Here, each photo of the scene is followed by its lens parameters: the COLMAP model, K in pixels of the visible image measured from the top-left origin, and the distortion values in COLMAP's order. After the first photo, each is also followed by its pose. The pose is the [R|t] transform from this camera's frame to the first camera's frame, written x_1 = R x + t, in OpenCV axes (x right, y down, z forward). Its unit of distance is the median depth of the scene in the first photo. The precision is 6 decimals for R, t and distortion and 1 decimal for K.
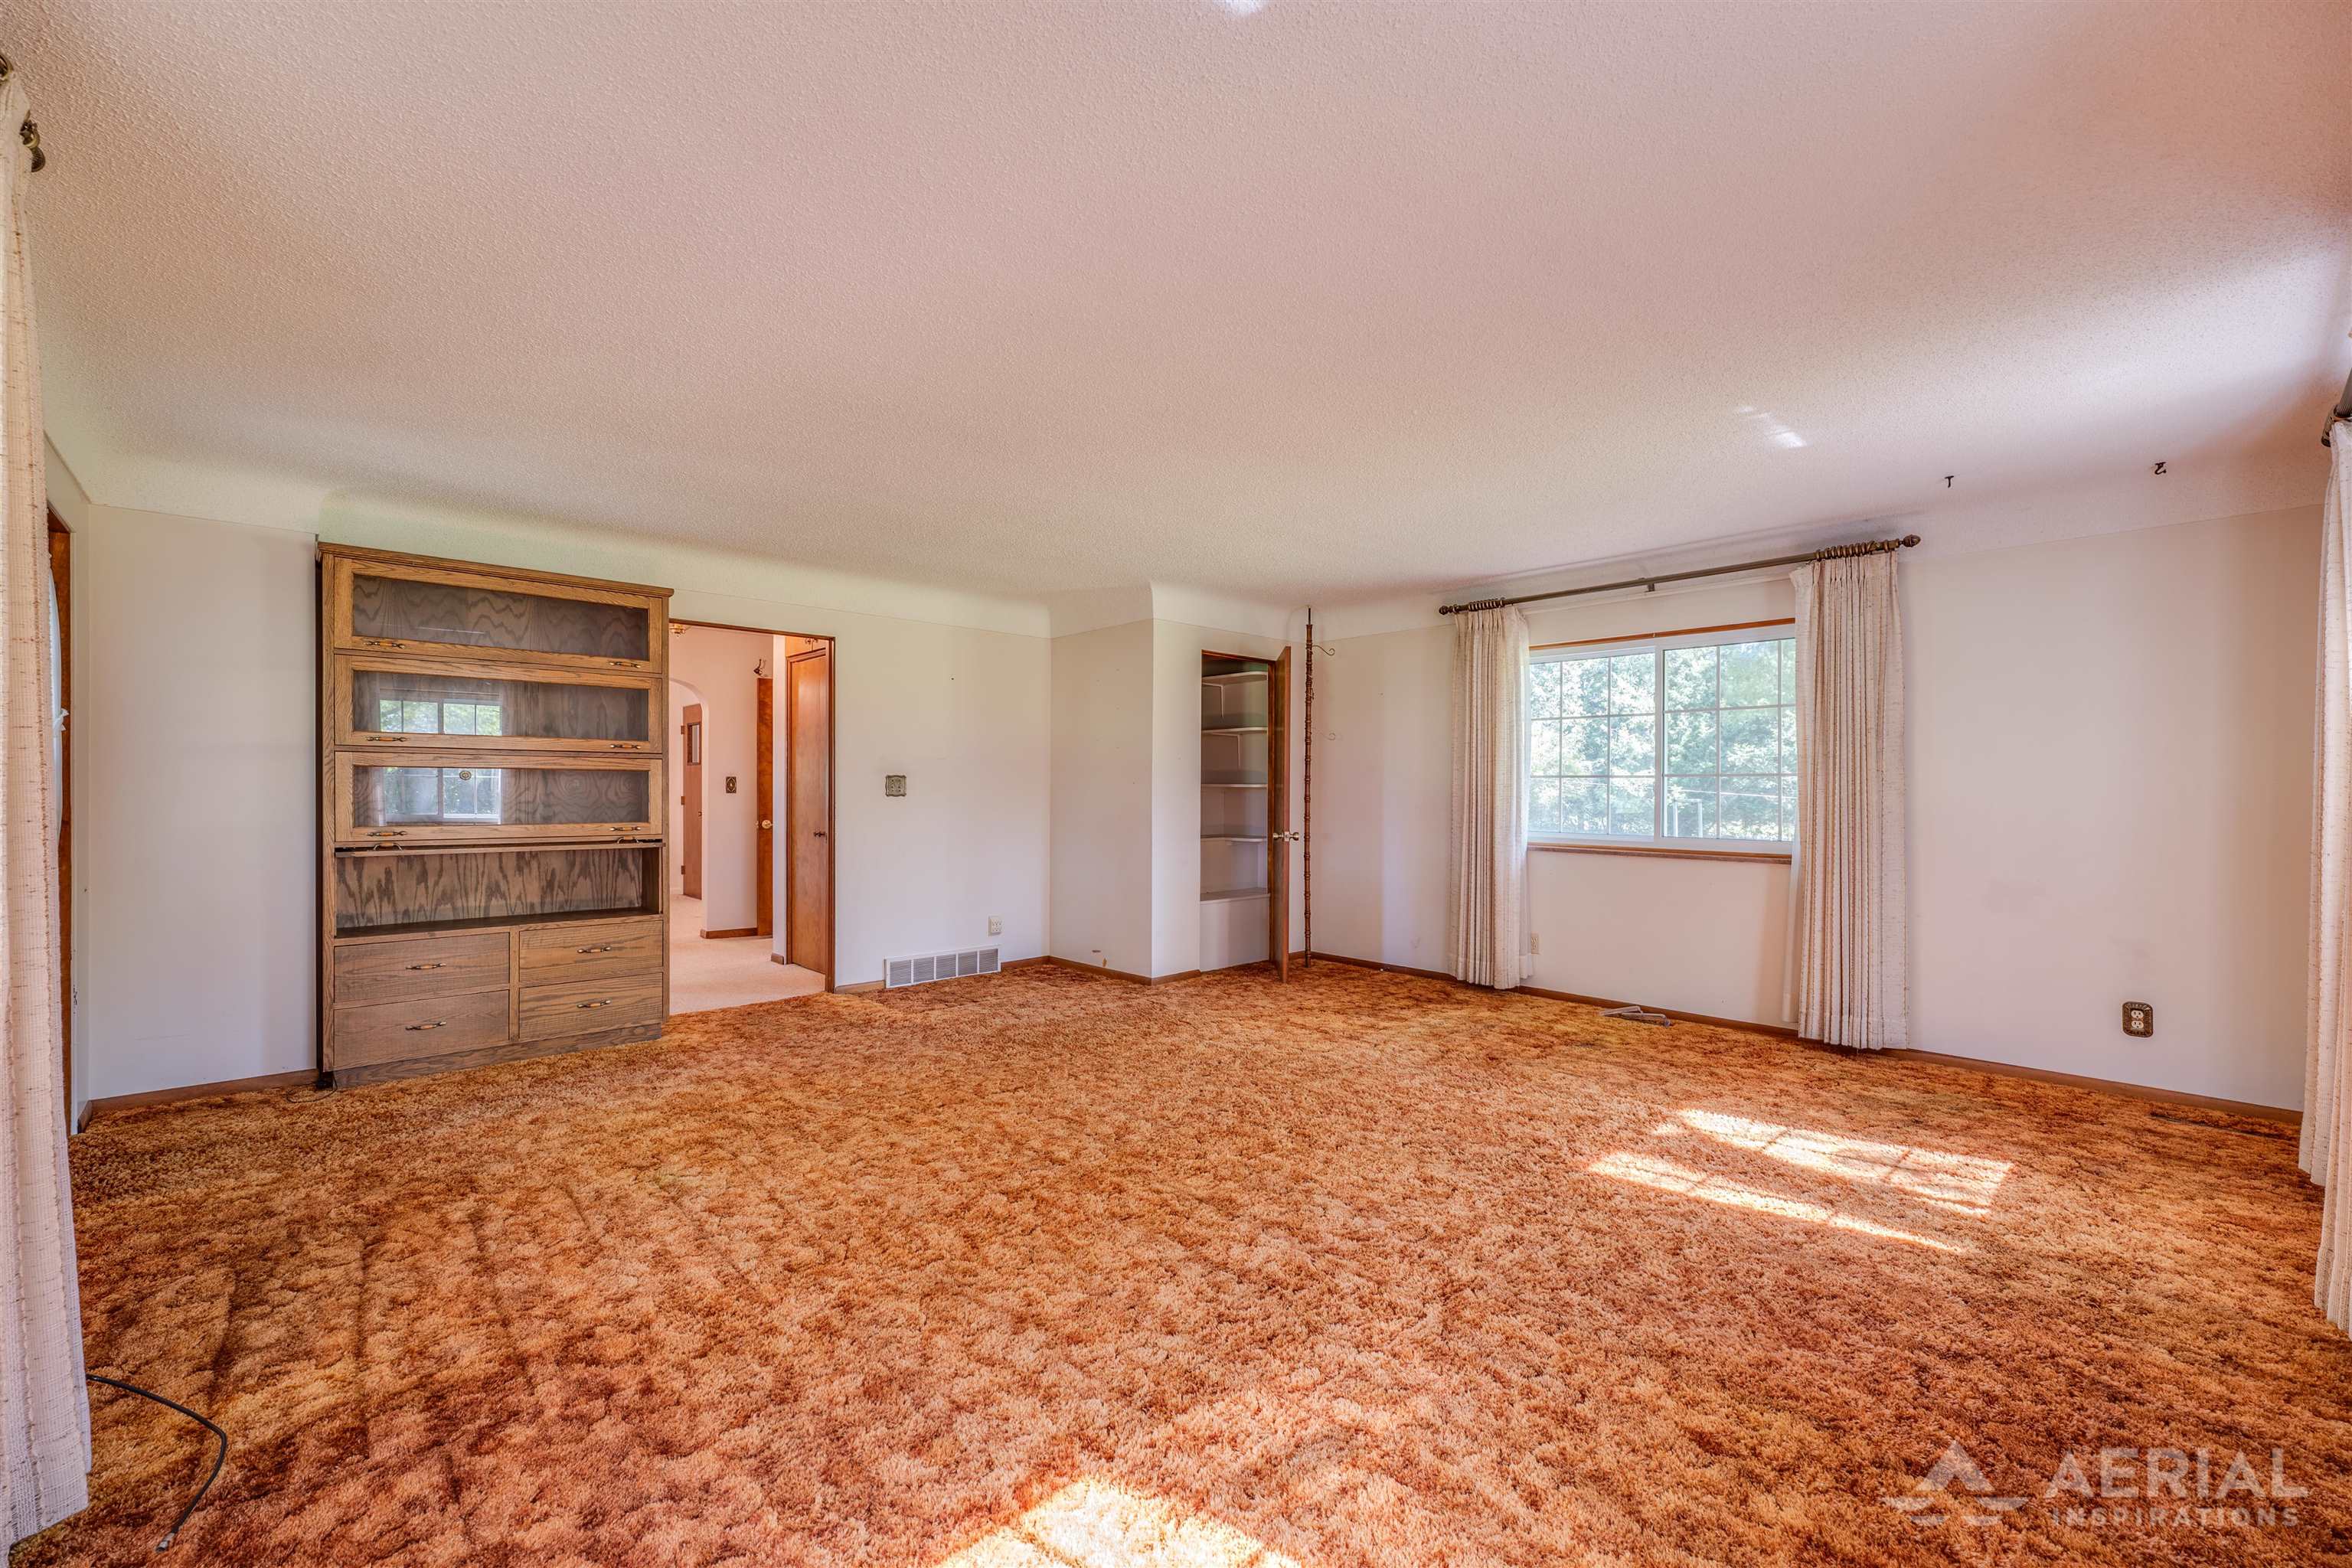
lens RADIAL K [[958.8, 0, 1176.2], [0, 958.8, 784.6], [0, 0, 1]] dist [-0.000249, 0.000043]
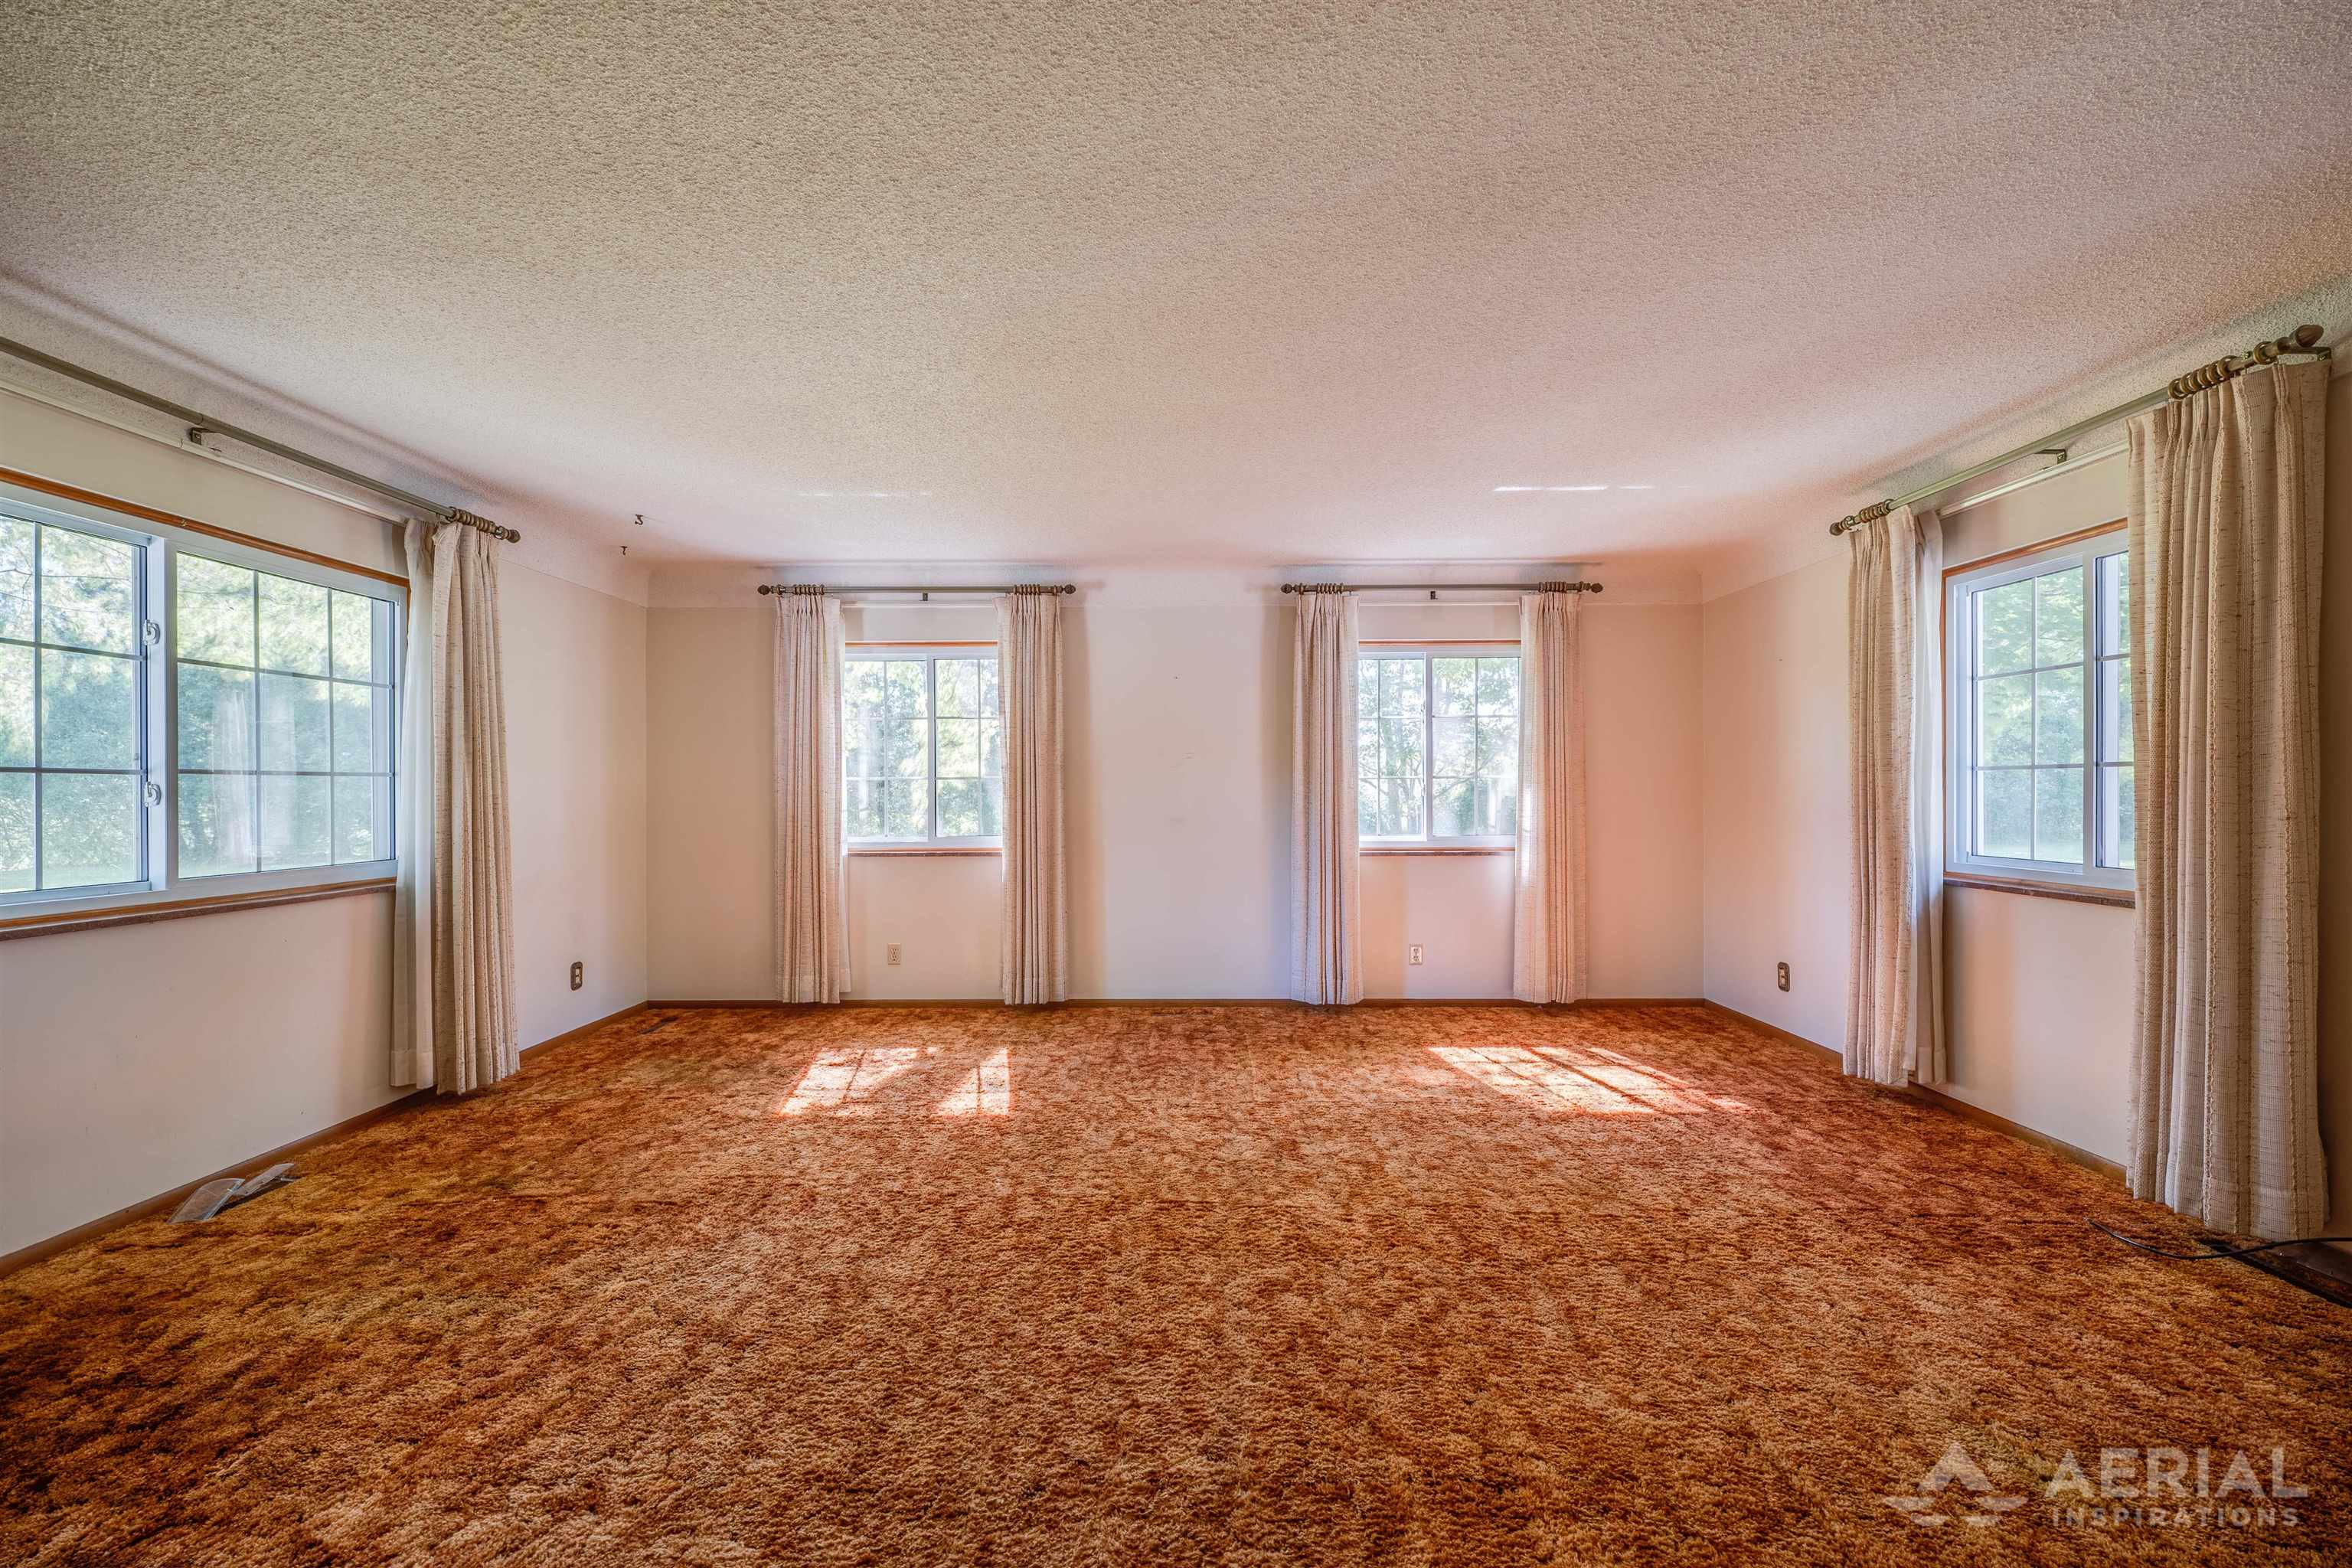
lens RADIAL K [[958.8, 0, 1179.2], [0, 958.8, 787.2], [0, 0, 1]] dist [-0.000249, 0.000043]
pose [[-0.726197, 0.000822, 0.687486, -0.496205], [0.004782, 0.999981, 0.003855, -0.001127], [-0.687470, 0.006087, -0.726188, 1.598375]]
